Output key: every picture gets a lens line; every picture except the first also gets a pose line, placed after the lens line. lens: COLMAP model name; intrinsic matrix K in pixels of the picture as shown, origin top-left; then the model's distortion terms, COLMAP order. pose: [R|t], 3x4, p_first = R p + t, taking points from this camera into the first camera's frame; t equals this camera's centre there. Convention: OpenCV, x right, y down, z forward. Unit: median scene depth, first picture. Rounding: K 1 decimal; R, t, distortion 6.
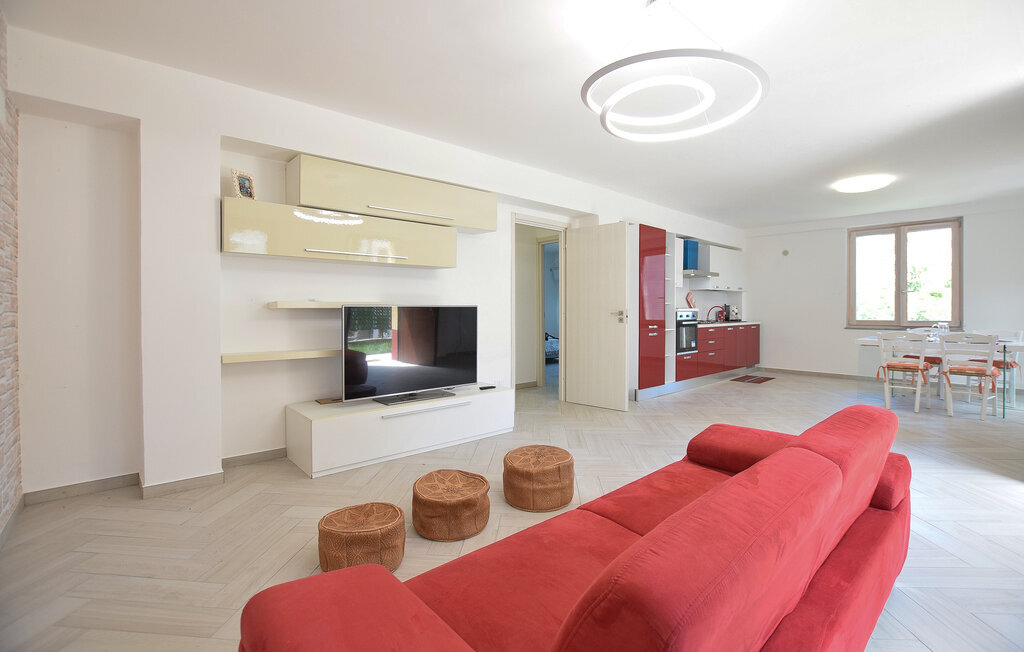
lens RADIAL K [[478.5, 0, 510.1], [0, 478.5, 321.1], [0, 0, 1]] dist [-0.019661, 0.000419]
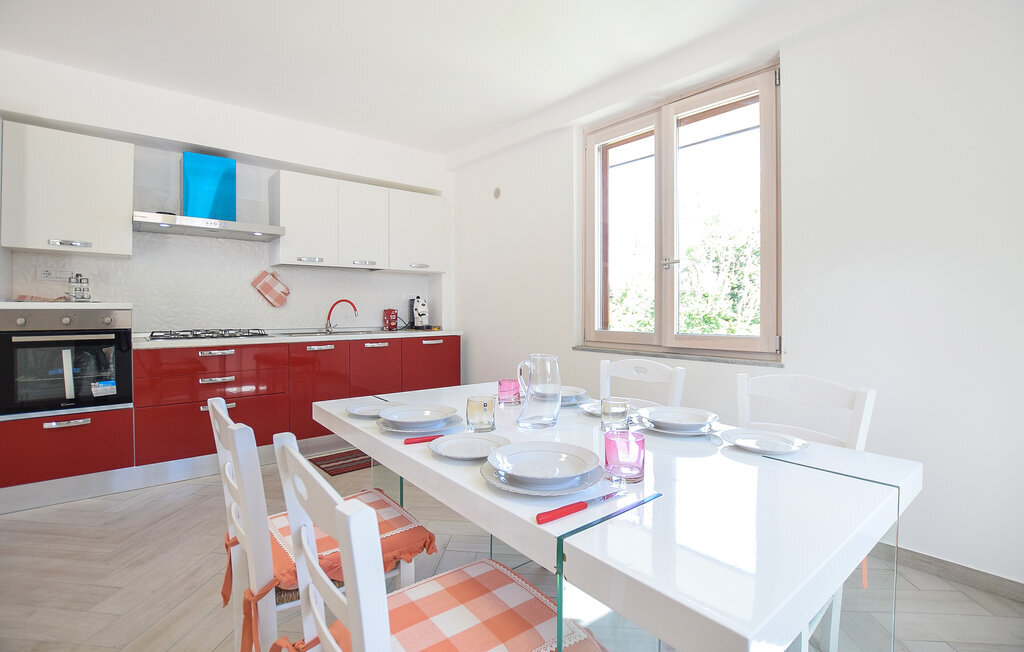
lens RADIAL K [[478.5, 0, 512.0], [0, 478.5, 318.7], [0, 0, 1]] dist [-0.019661, 0.000419]
pose [[0.999347, 0.005788, -0.035679, 0.711504], [-0.005874, 0.999980, -0.002293, -0.012681], [0.035665, 0.002501, 0.999361, 0.576838]]
